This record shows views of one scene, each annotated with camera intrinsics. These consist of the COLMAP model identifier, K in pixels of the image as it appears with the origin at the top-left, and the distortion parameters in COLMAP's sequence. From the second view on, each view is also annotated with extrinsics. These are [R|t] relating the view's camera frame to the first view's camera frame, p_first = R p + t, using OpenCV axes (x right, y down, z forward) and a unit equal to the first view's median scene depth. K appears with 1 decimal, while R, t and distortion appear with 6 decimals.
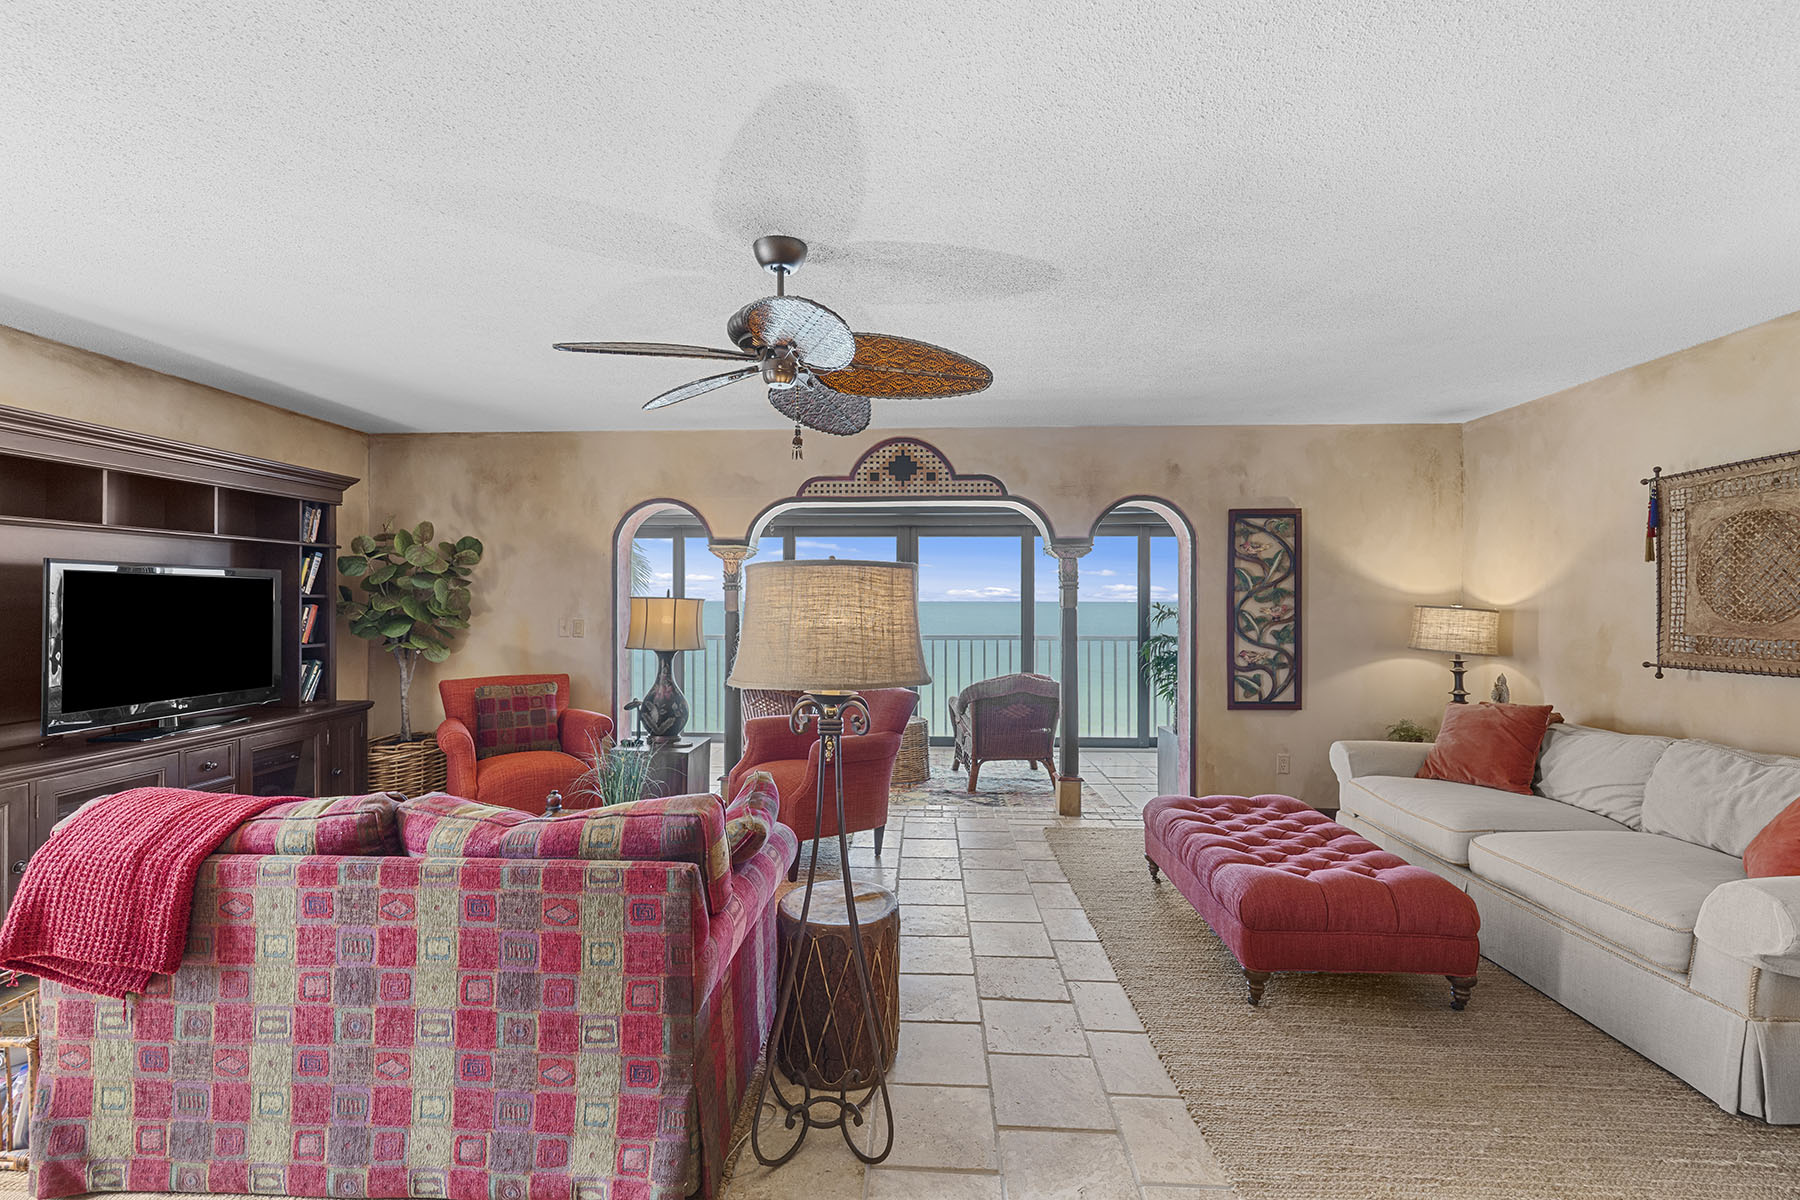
lens RADIAL K [[766.1, 0, 885.6], [0, 766.1, 603.2], [0, 0, 1]] dist [0.004219, 0.000154]
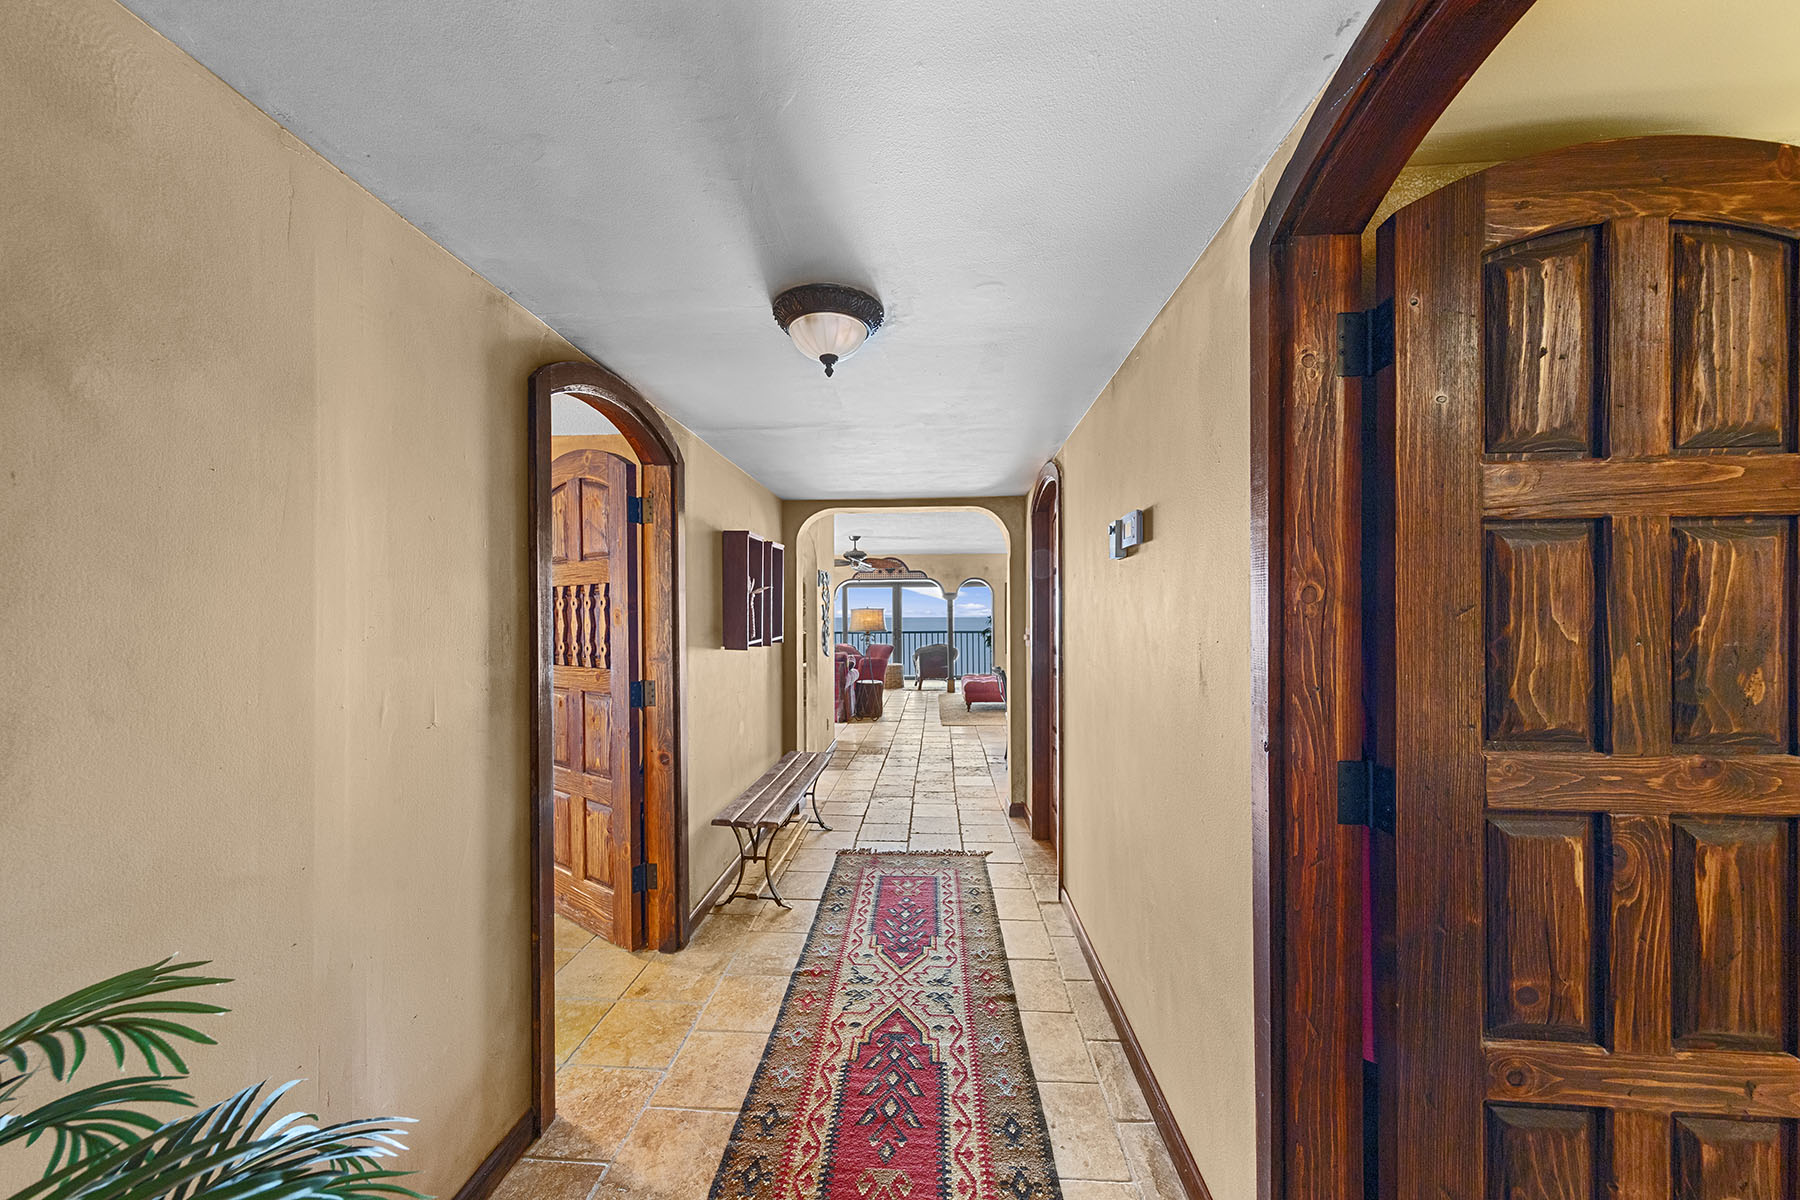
lens RADIAL K [[636.8, 0, 895.4], [0, 636.8, 617.1], [0, 0, 1]] dist [-0.000032, -0.000001]
pose [[0.999900, -0.008303, -0.011436, 0.068872], [0.008278, 0.999963, -0.002288, 0.007236], [0.011455, 0.002193, 0.999932, -1.357473]]
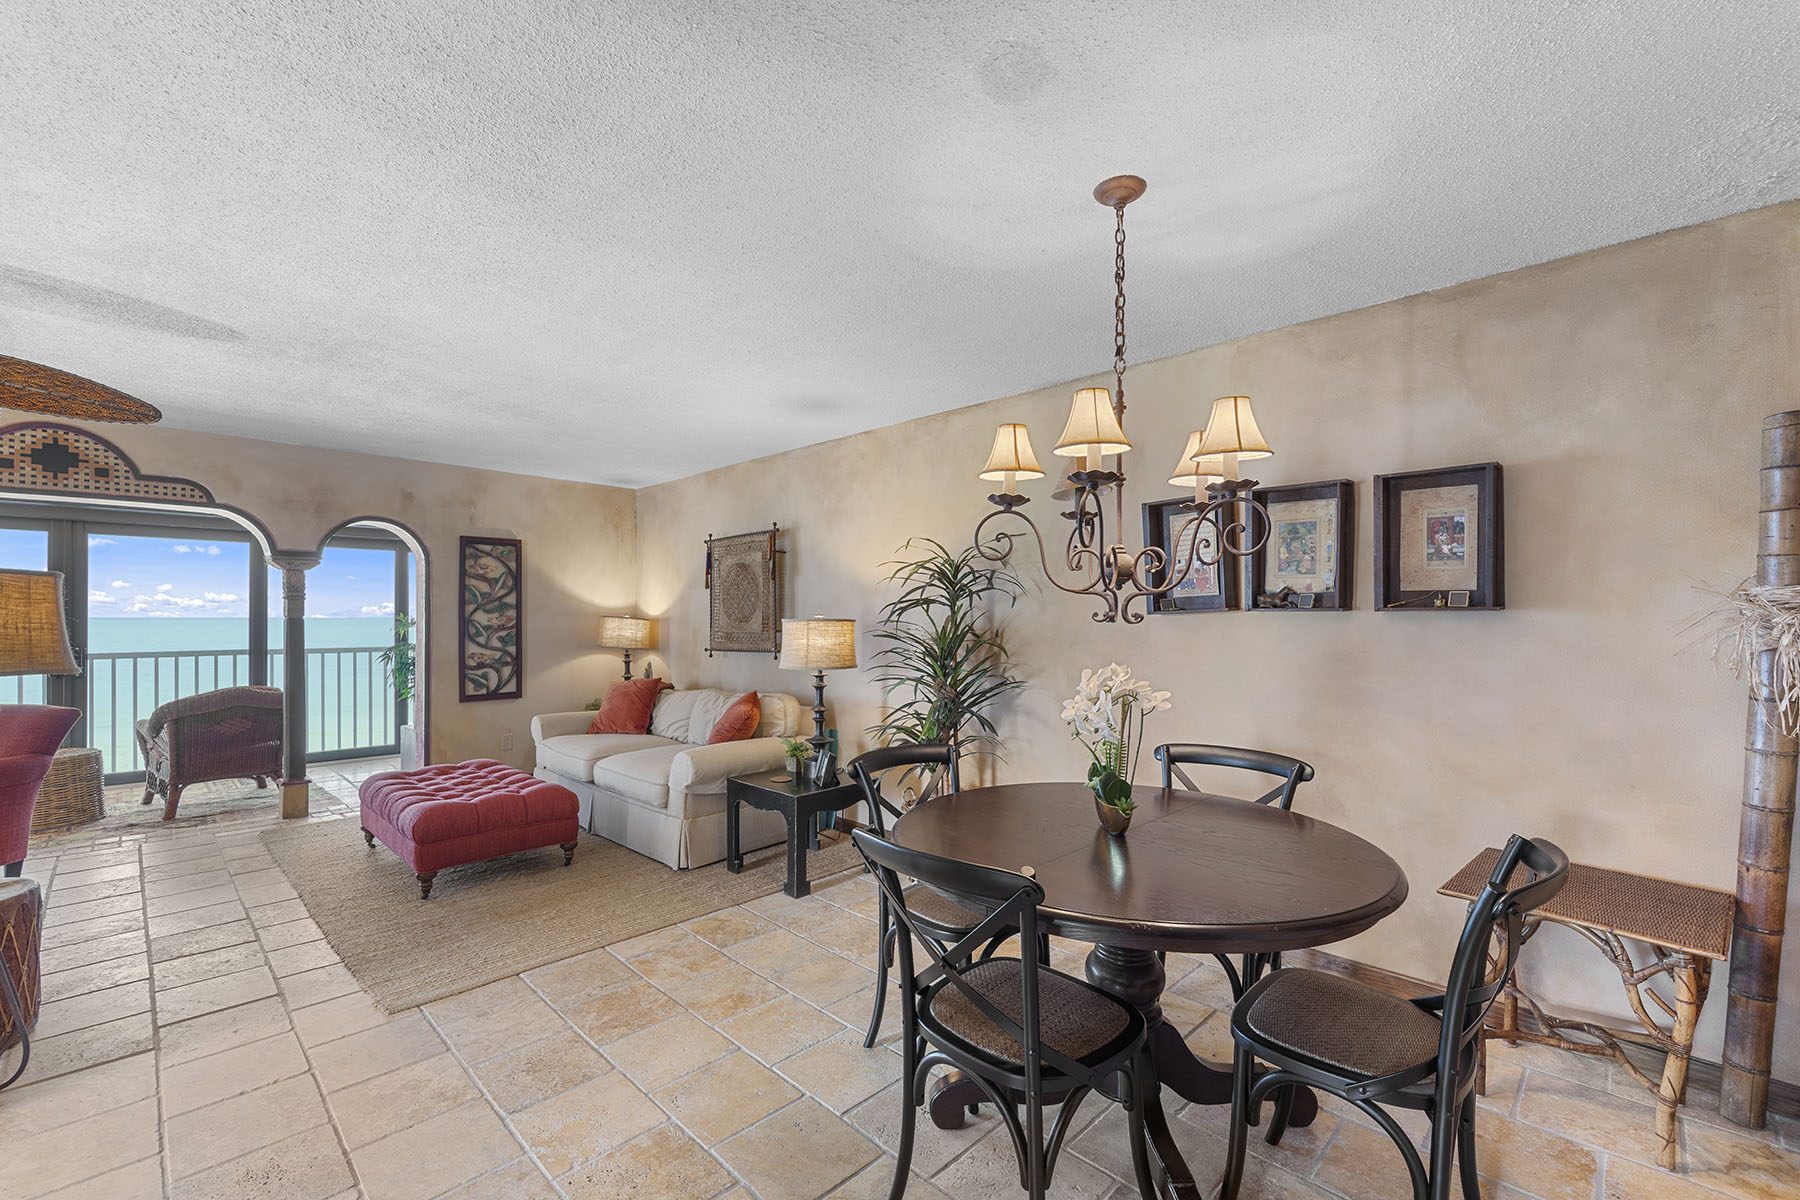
lens RADIAL K [[762.6, 0, 896.1], [0, 762.6, 617.7], [0, 0, 1]] dist [0.002744, -0.000255]
pose [[0.662442, 0.000346, 0.749113, 0.004201], [0.001889, 0.999996, -0.002133, 0.009848], [-0.749111, 0.002828, 0.662438, -0.304936]]
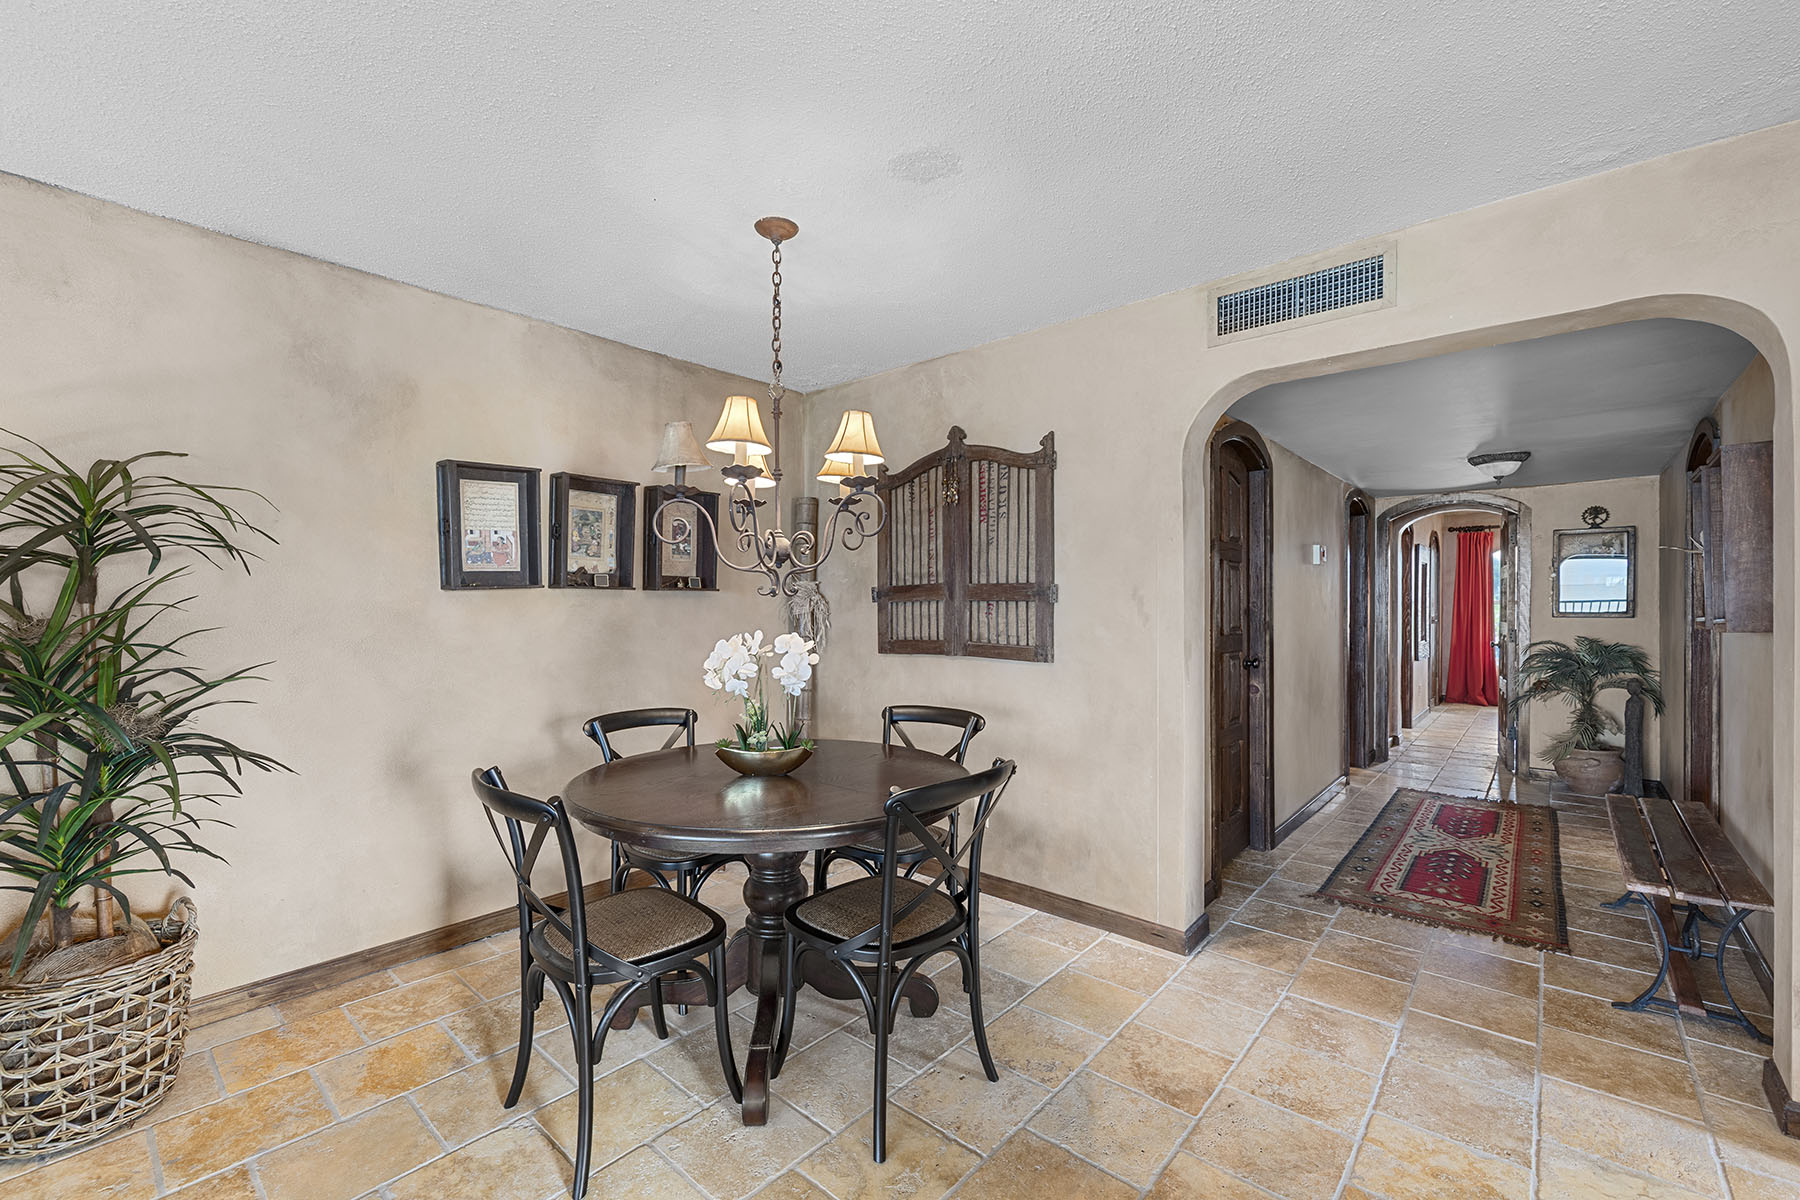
lens RADIAL K [[758.7, 0, 890.4], [0, 758.7, 609.0], [0, 0, 1]] dist [0.004358, 0.000236]
pose [[-0.786556, -0.003853, 0.617507, 0.038233], [0.002791, 0.999948, 0.009794, 0.015687], [-0.617513, 0.009427, -0.786504, 0.228139]]
